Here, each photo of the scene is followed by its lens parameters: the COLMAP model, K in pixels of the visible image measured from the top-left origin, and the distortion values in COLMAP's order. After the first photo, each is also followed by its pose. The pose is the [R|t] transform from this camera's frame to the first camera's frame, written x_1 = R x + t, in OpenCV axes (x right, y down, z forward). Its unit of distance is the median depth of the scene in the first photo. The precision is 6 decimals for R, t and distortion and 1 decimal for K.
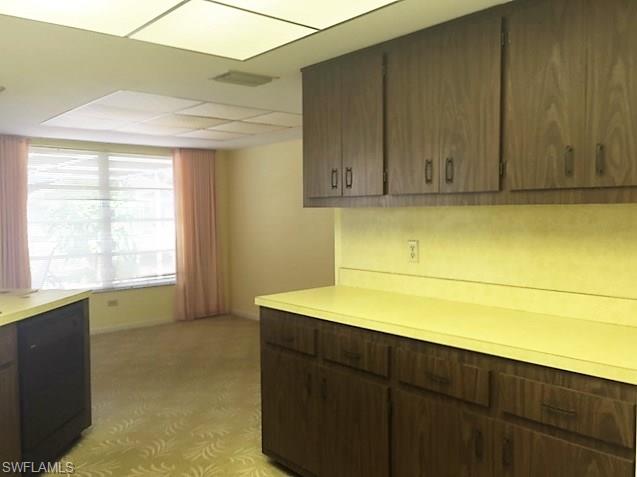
lens RADIAL K [[556.7, 0, 318.5], [0, 556.7, 238.5], [0, 0, 1]] dist [0.058400, -0.000581]
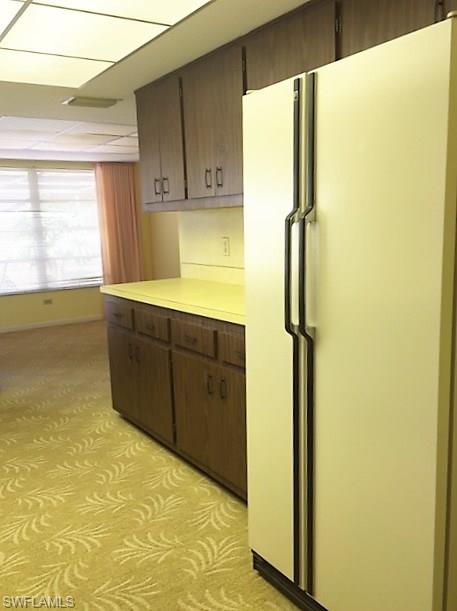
lens RADIAL K [[563.8, 0, 228.5], [0, 563.8, 305.5], [0, 0, 1]] dist [0.078328, 0.003119]
pose [[0.989447, -0.007163, -0.144721, 0.172980], [0.021831, 0.994746, 0.100021, 0.013877], [0.143244, -0.102125, 0.984404, -0.100687]]
